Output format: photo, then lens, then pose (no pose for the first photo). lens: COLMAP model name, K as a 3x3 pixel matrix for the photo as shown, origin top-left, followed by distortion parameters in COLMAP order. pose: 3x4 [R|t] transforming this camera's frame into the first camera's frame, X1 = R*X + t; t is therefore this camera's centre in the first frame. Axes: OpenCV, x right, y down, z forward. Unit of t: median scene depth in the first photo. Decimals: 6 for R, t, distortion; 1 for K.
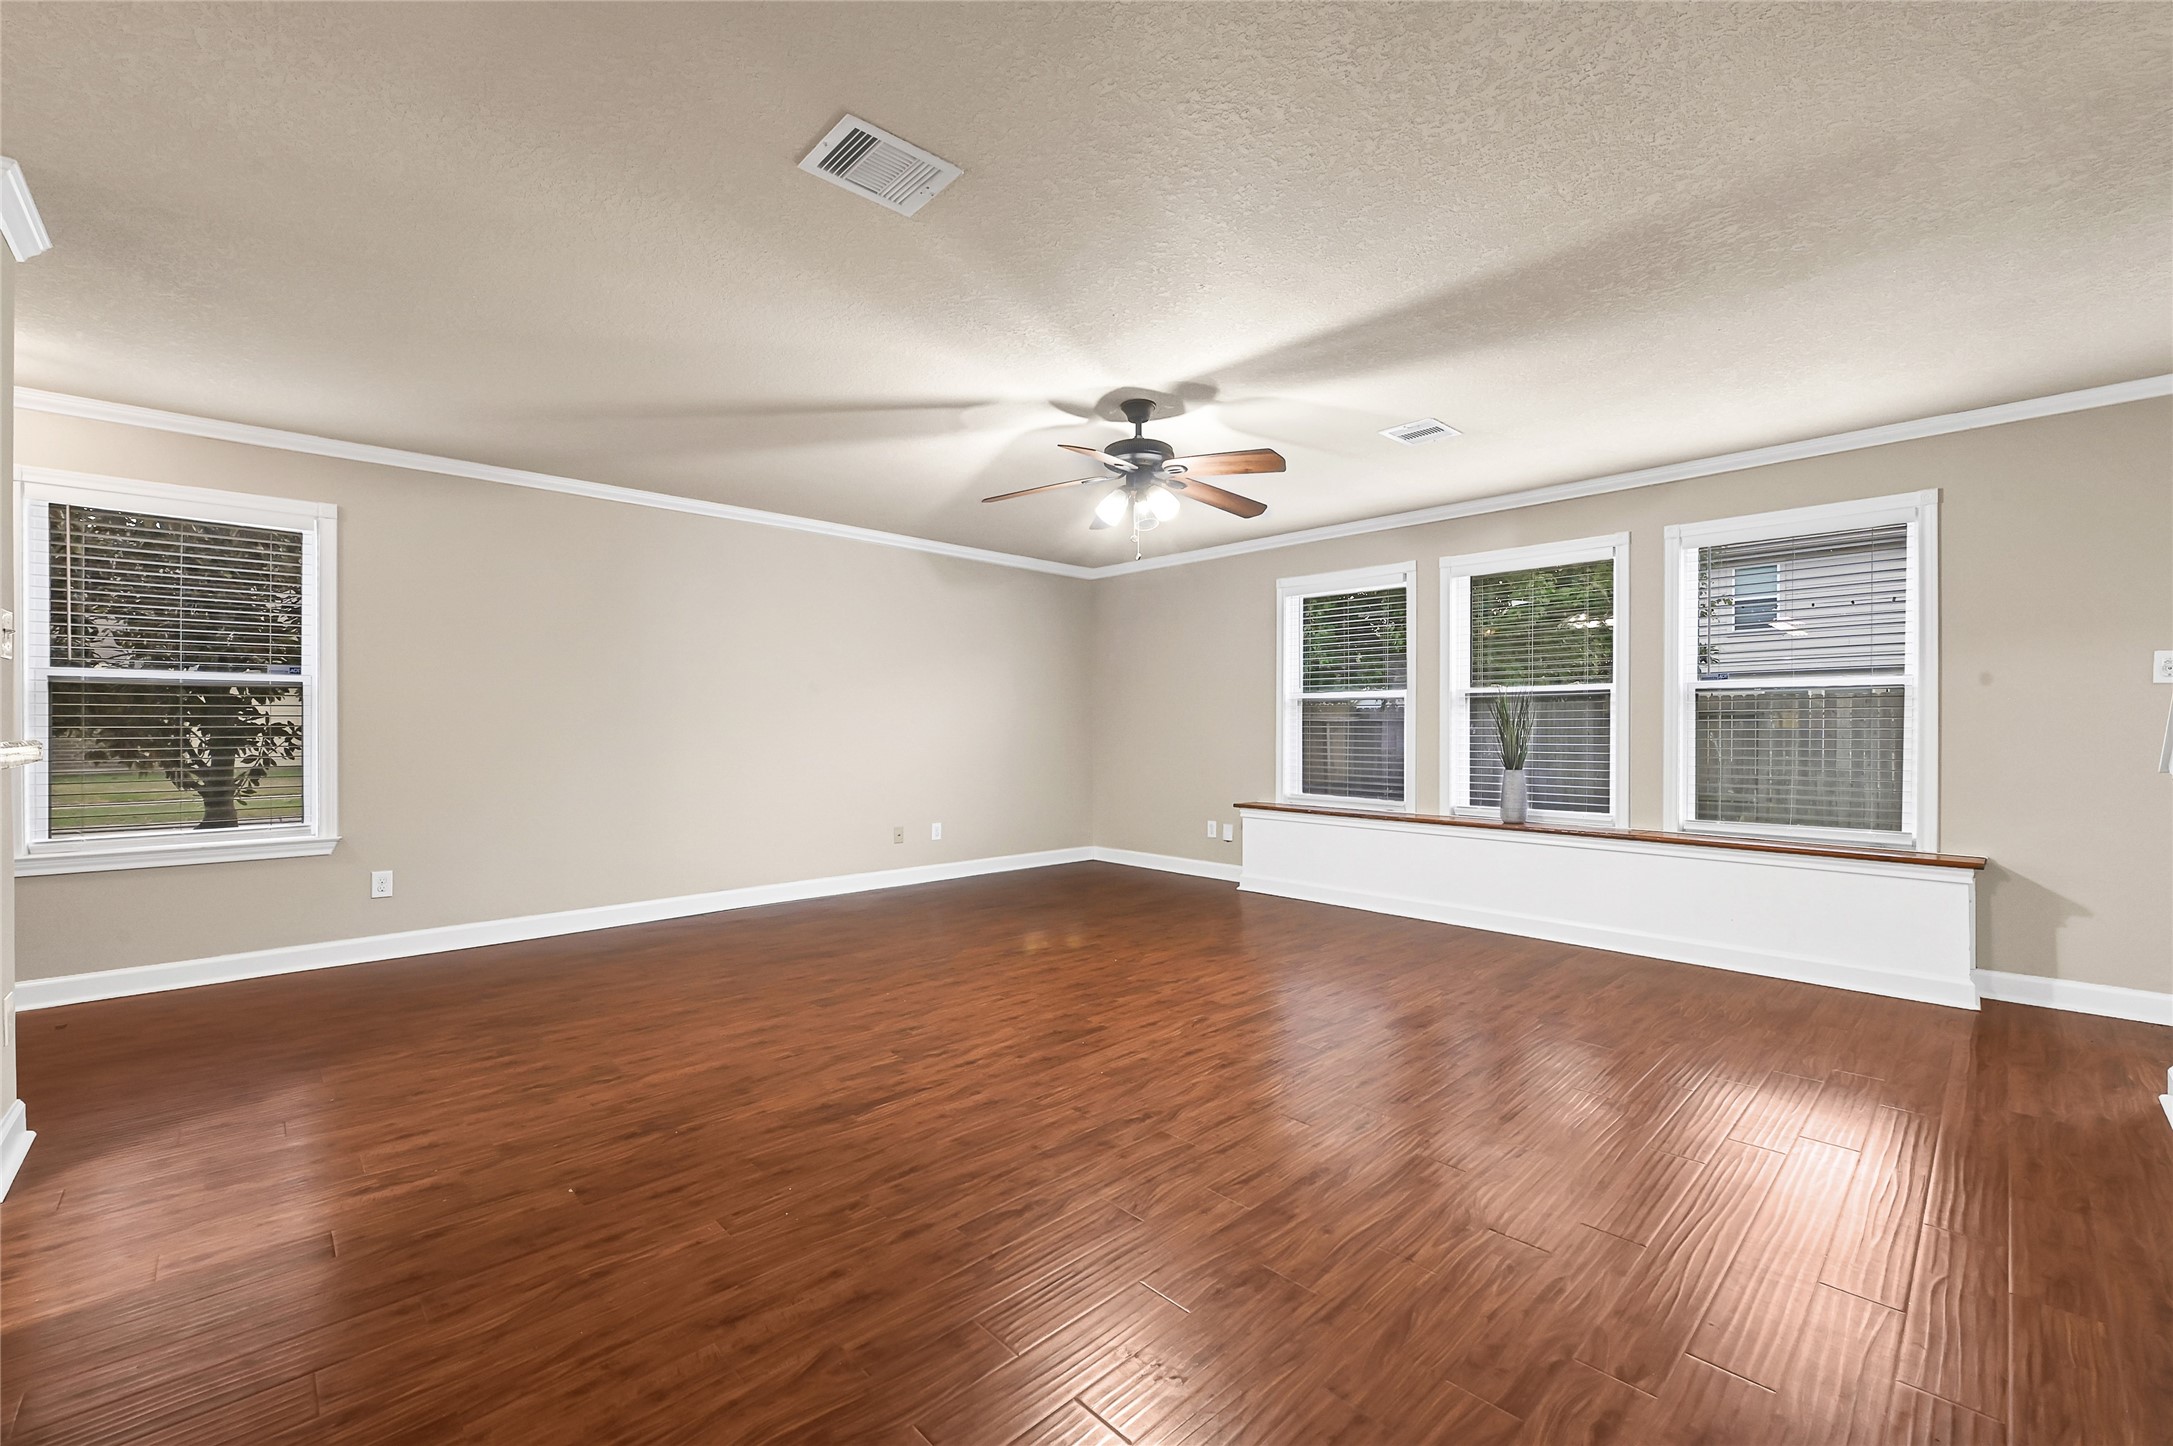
lens RADIAL K [[889.1, 0, 1084.5], [0, 889.1, 727.0], [0, 0, 1]] dist [-0.010314, 0.000001]
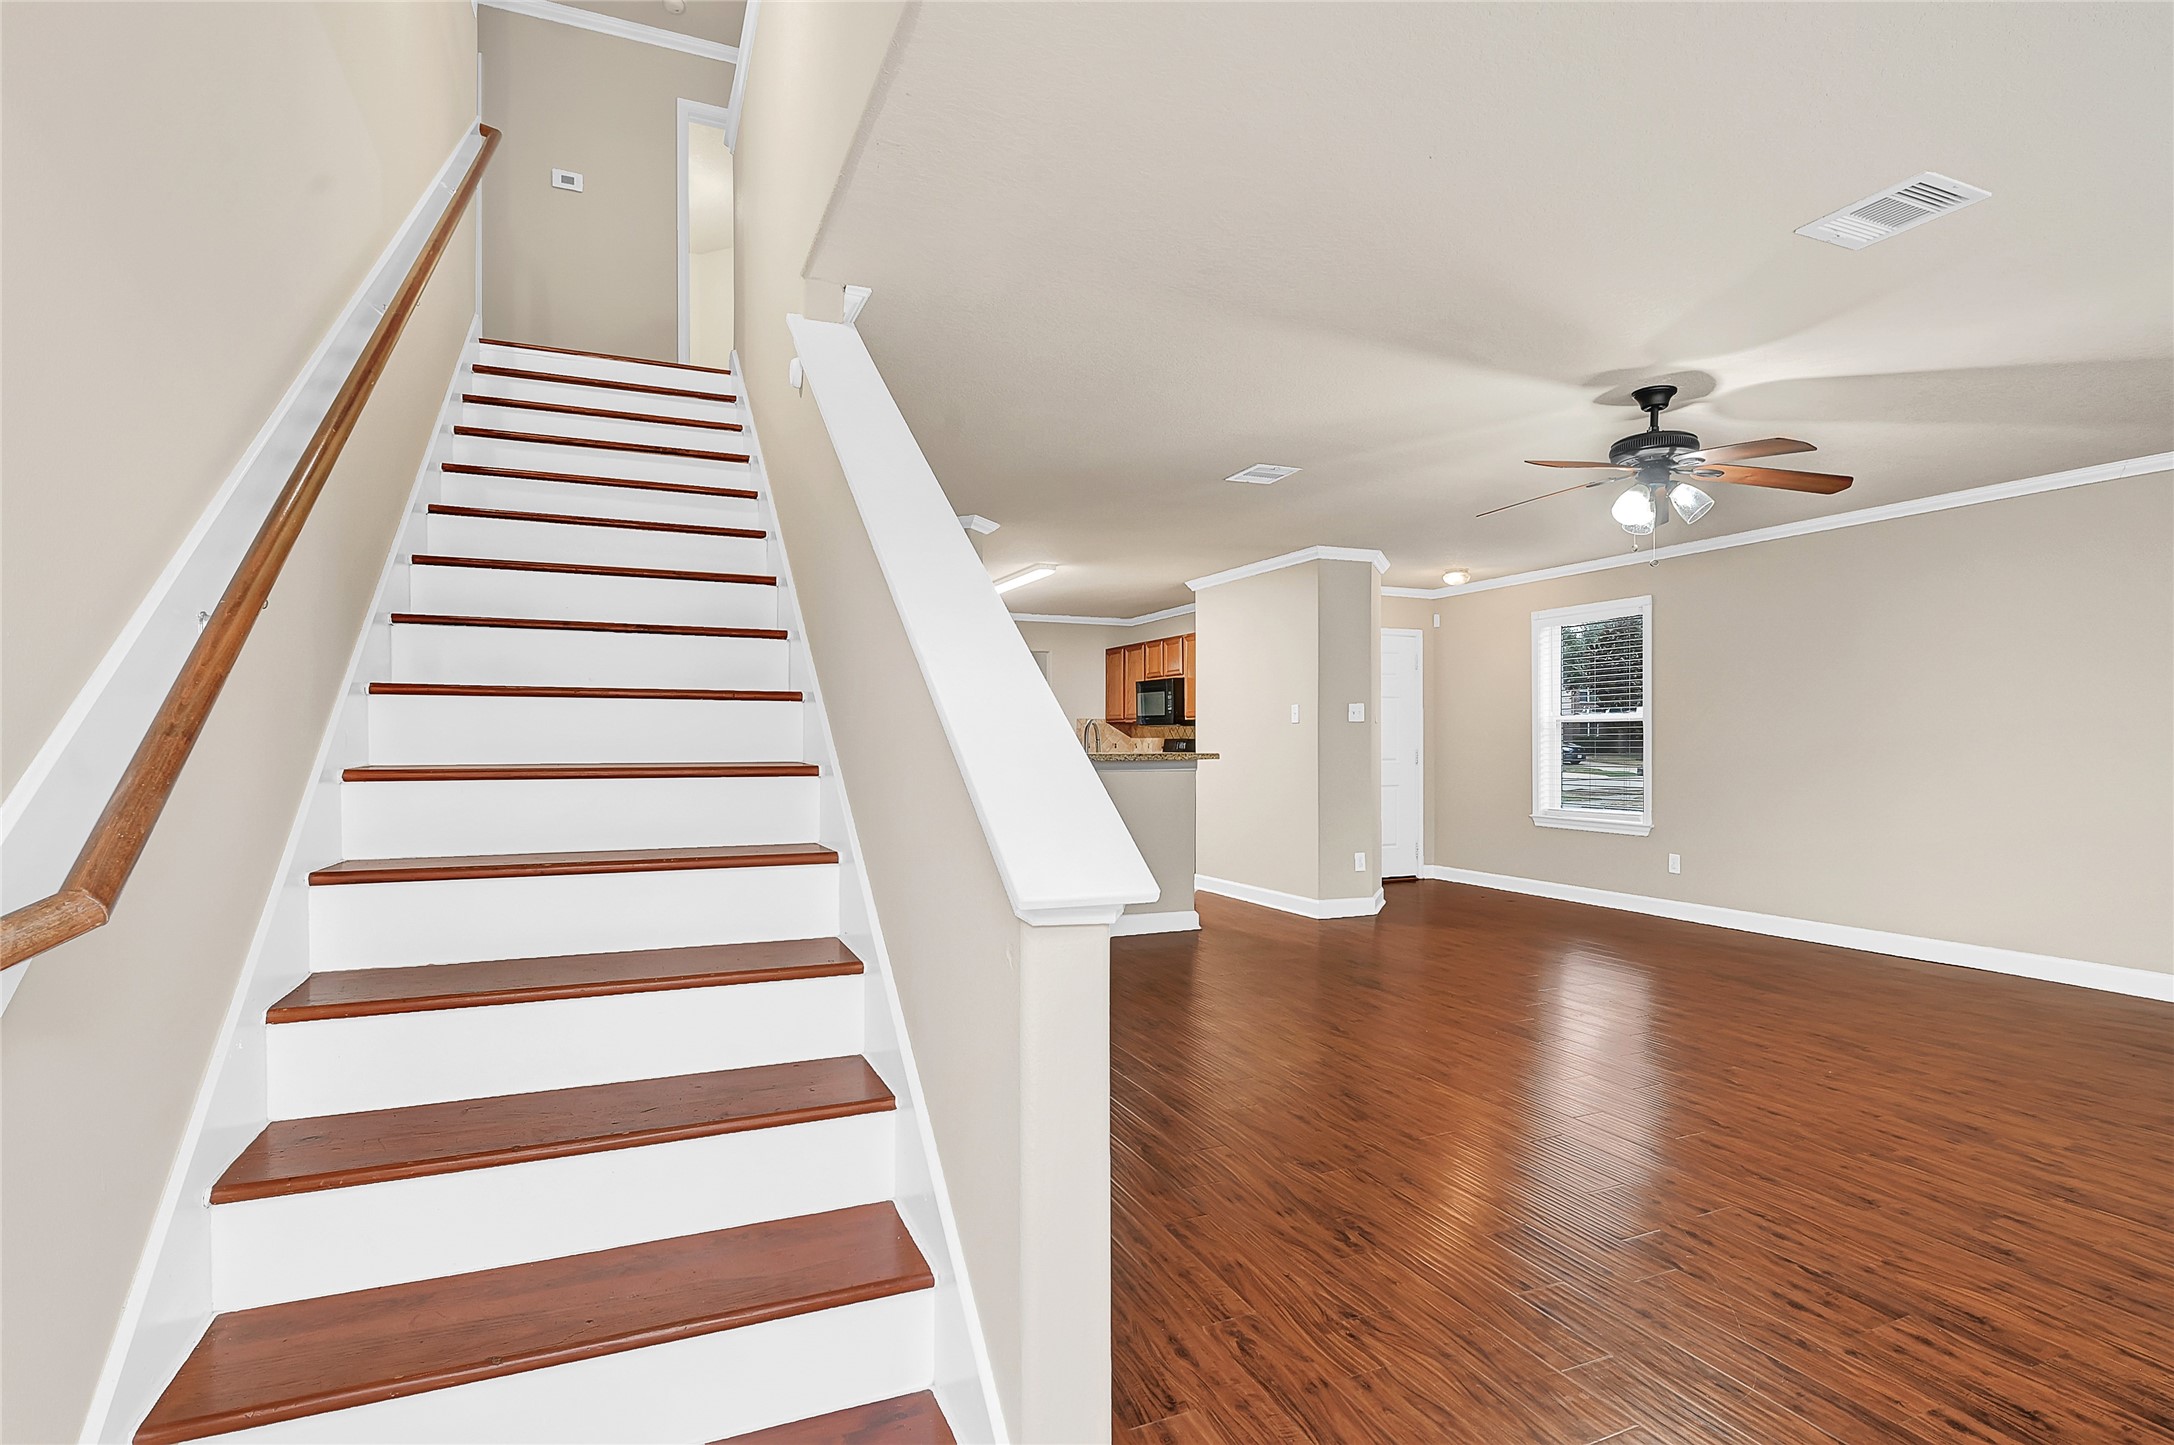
lens RADIAL K [[1048.3, 0, 1088.1], [0, 1048.3, 731.8], [0, 0, 1]] dist [-0.005304, -0.001429]
pose [[-0.340941, -0.007627, -0.940054, 1.486429], [-0.000631, 0.999969, -0.007884, -0.018391], [0.940085, -0.002094, -0.340935, 1.000469]]
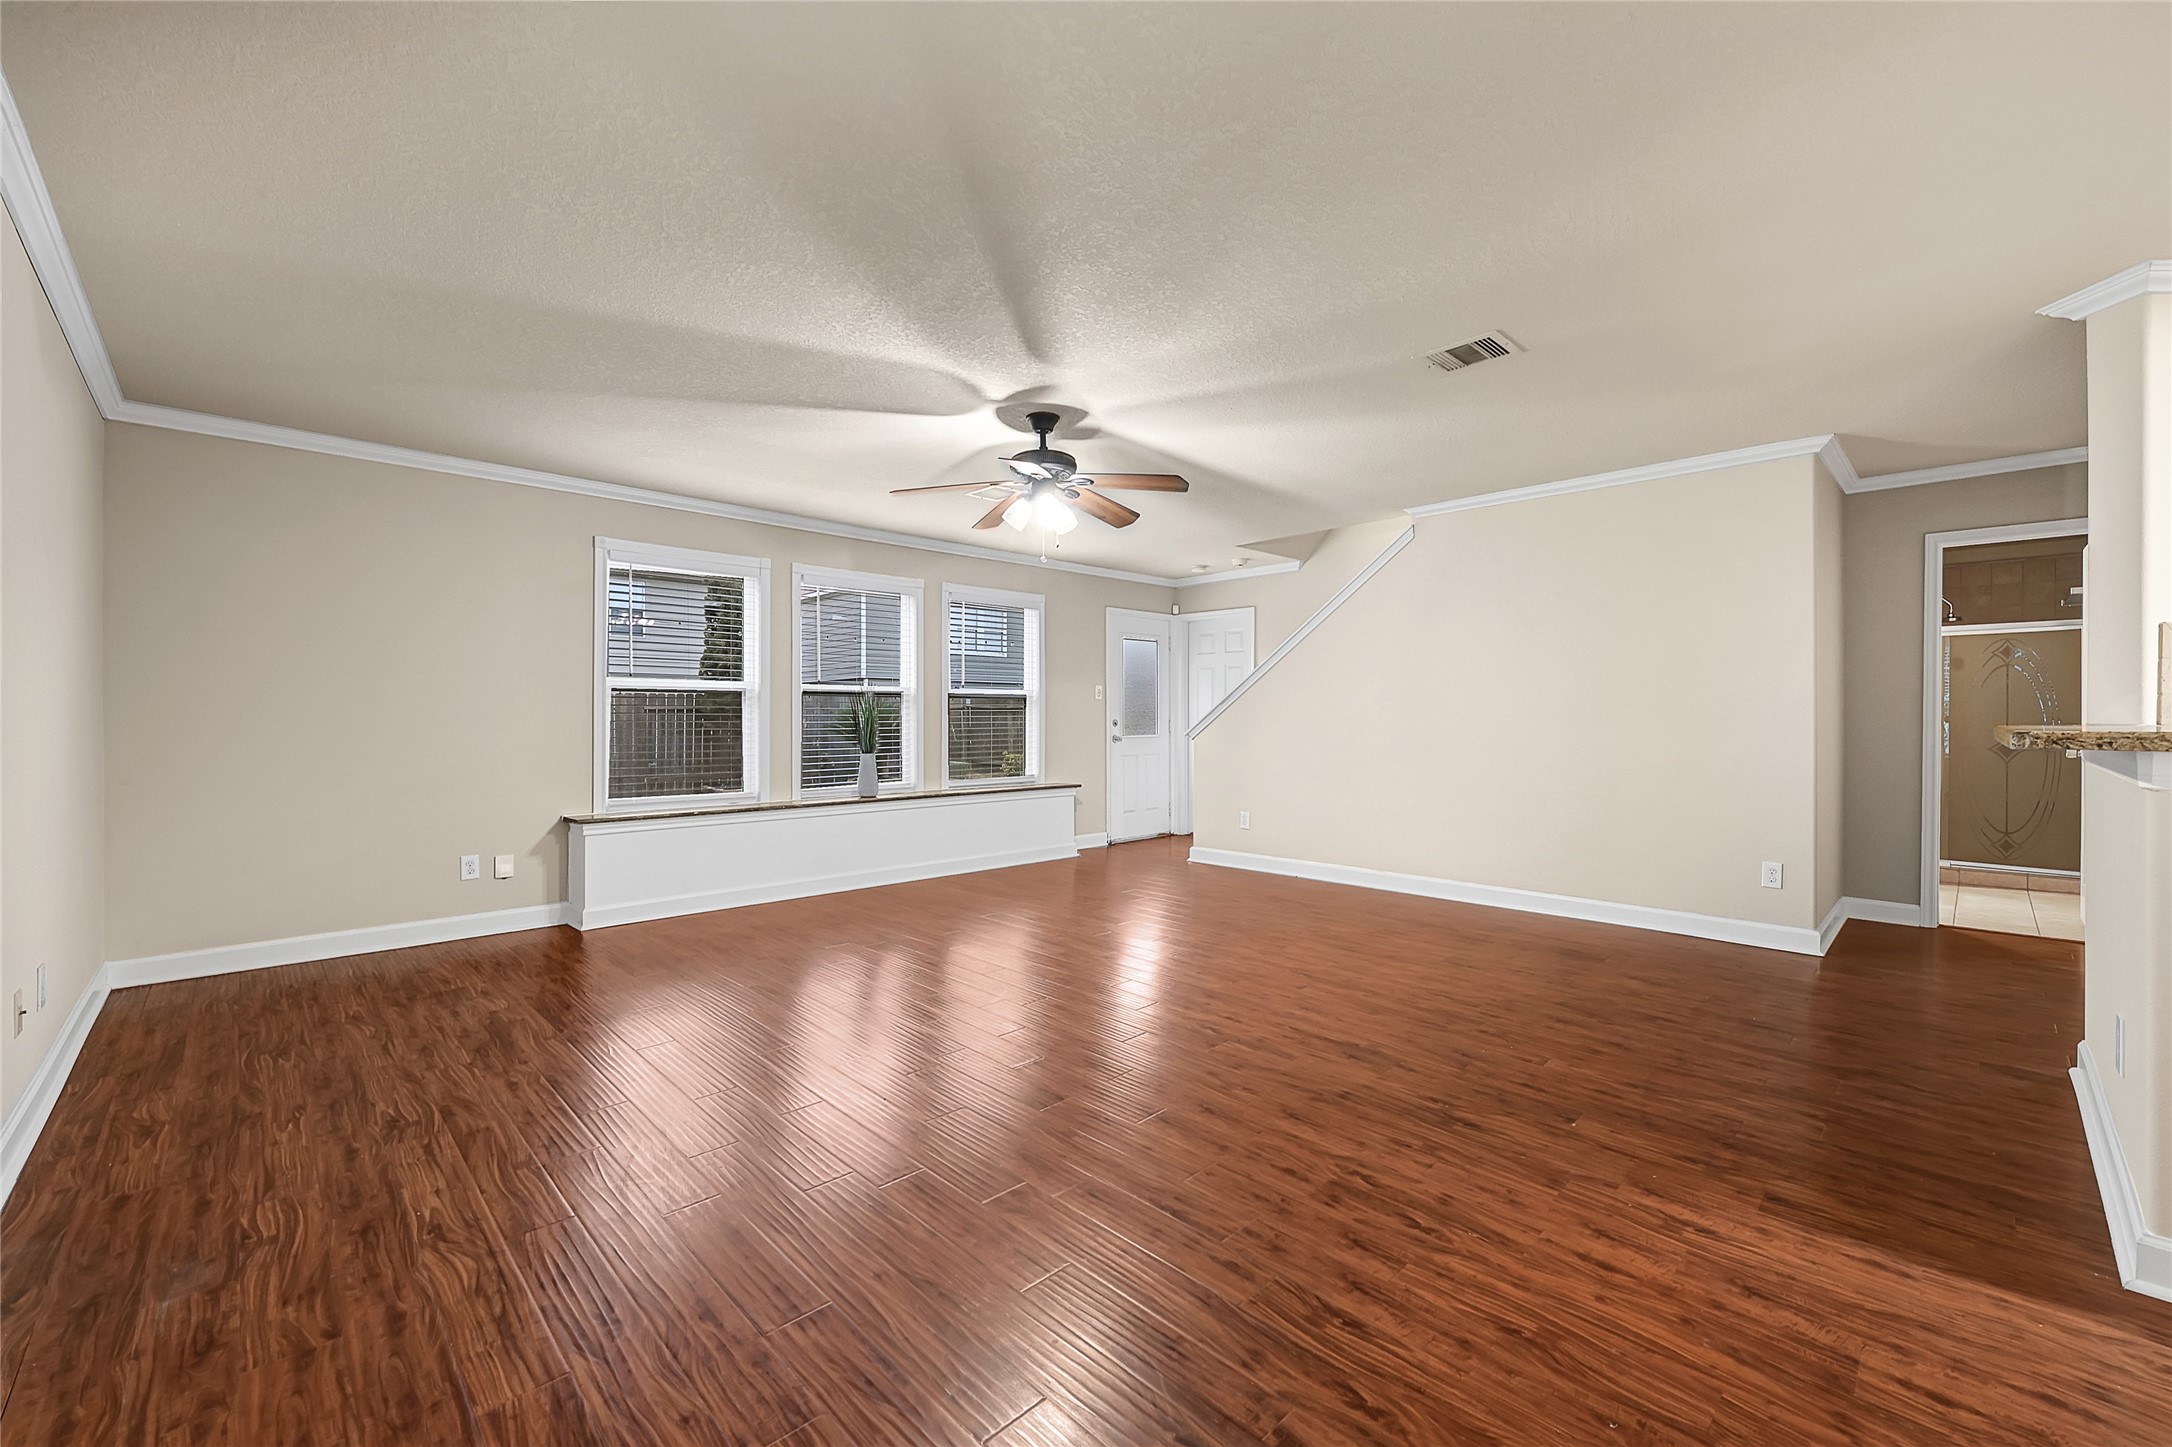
lens RADIAL K [[886.0, 0, 1097.6], [0, 886.0, 707.9], [0, 0, 1]] dist [-0.003554, -0.000127]
pose [[-0.023624, 0.010256, 0.999668, -1.216118], [0.001680, 0.999946, -0.010219, -0.001773], [-0.999719, 0.001438, -0.023640, 1.163893]]
